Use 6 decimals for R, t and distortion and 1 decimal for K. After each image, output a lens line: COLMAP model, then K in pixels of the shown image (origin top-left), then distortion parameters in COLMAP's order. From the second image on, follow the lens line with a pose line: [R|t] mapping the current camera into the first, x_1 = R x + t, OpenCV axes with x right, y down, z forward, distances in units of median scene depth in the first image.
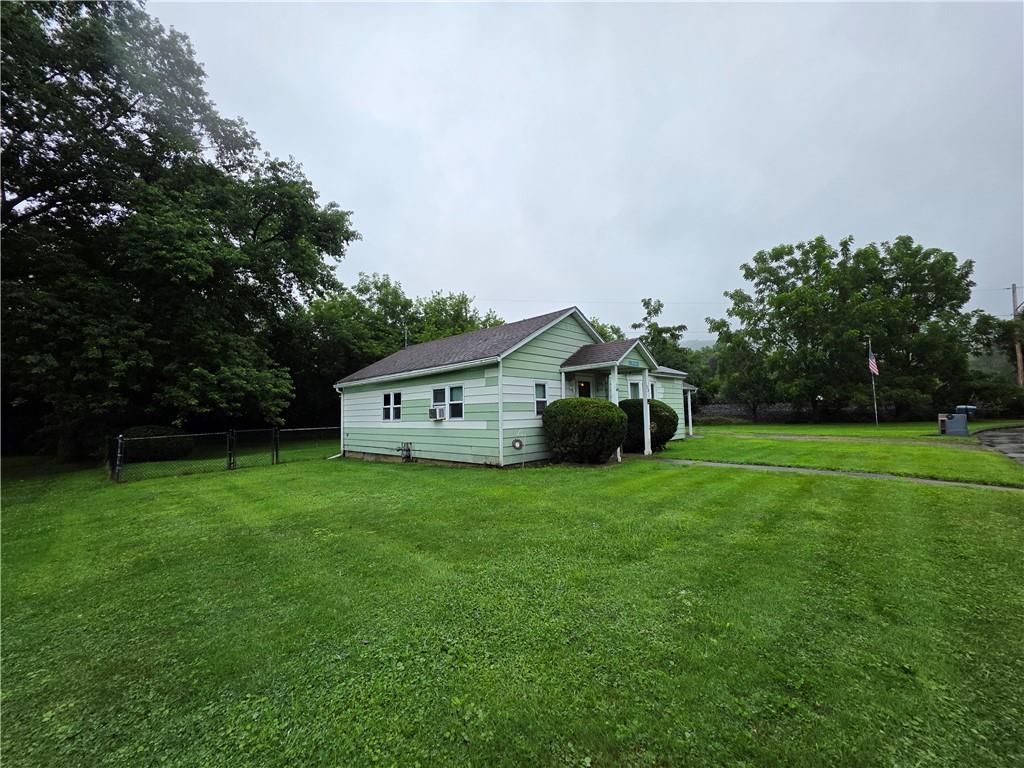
lens RADIAL K [[412.0, 0, 511.3], [0, 412.0, 385.9], [0, 0, 1]] dist [-0.001835, 0.000044]
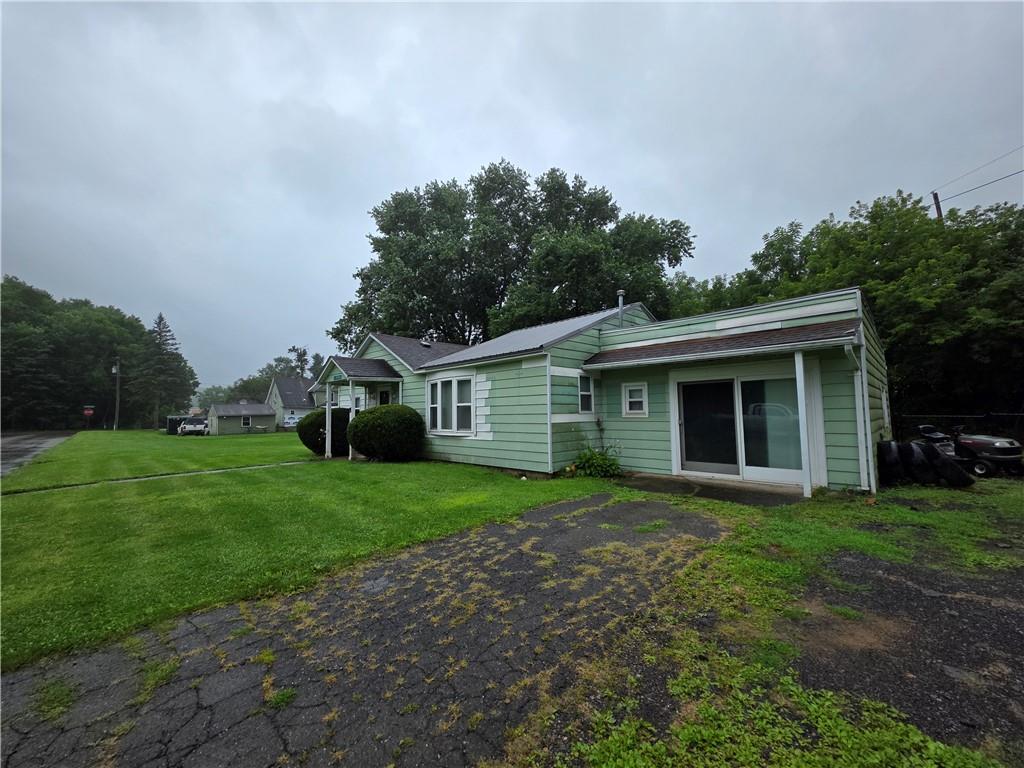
lens RADIAL K [[410.2, 0, 512.0], [0, 410.2, 383.0], [0, 0, 1]] dist [0.004757, 0.000909]
pose [[-0.032003, -0.048356, -0.998317, 0.627561], [0.085184, 0.995063, -0.050929, 0.026715], [0.995851, -0.086671, -0.027726, 0.663478]]
